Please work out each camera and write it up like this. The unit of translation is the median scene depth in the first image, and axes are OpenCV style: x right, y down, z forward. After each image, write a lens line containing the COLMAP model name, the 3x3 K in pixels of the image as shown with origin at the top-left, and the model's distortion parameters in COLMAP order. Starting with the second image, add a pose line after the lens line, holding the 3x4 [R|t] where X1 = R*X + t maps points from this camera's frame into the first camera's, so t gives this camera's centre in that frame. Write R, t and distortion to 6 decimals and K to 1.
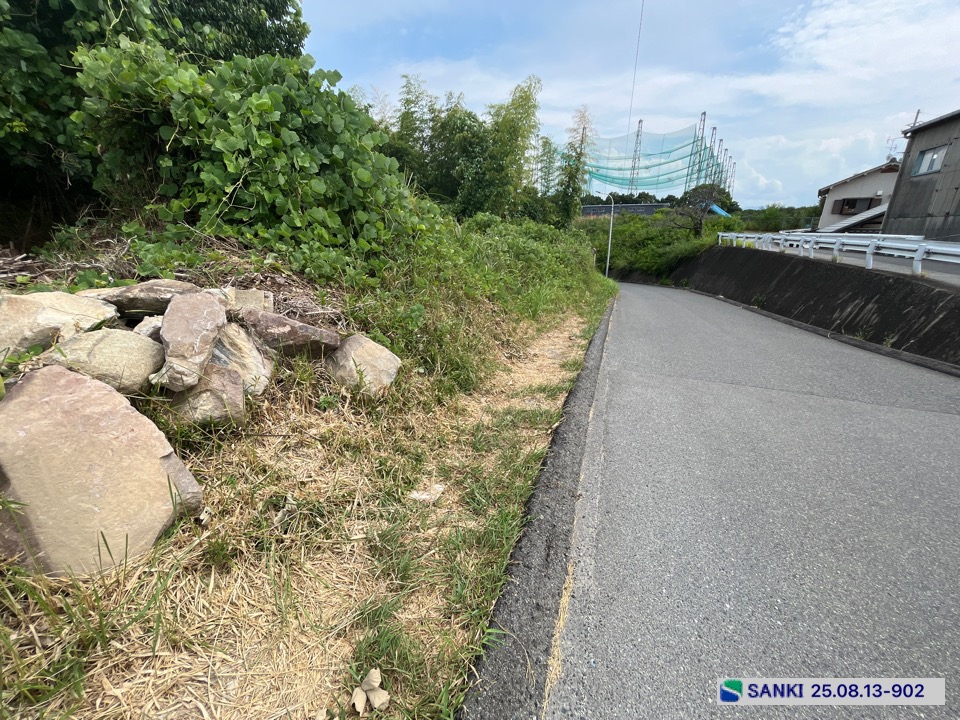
lens RADIAL K [[387.3, 0, 477.2], [0, 387.3, 360.2], [0, 0, 1]] dist [-0.004028, 0.000948]
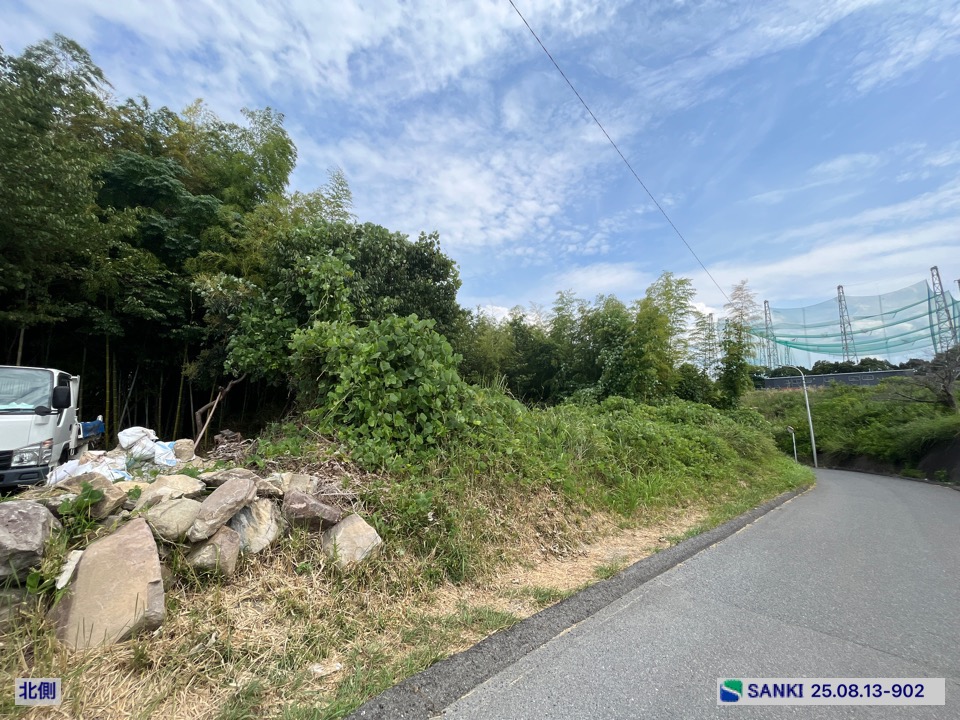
lens RADIAL K [[387.3, 0, 476.7], [0, 387.3, 360.5], [0, 0, 1]] dist [-0.004028, 0.000948]
pose [[0.908396, -0.072389, -0.411796, 0.453692], [-0.112846, 0.905901, -0.408179, -0.036356], [0.402594, 0.417257, 0.814748, -0.072385]]
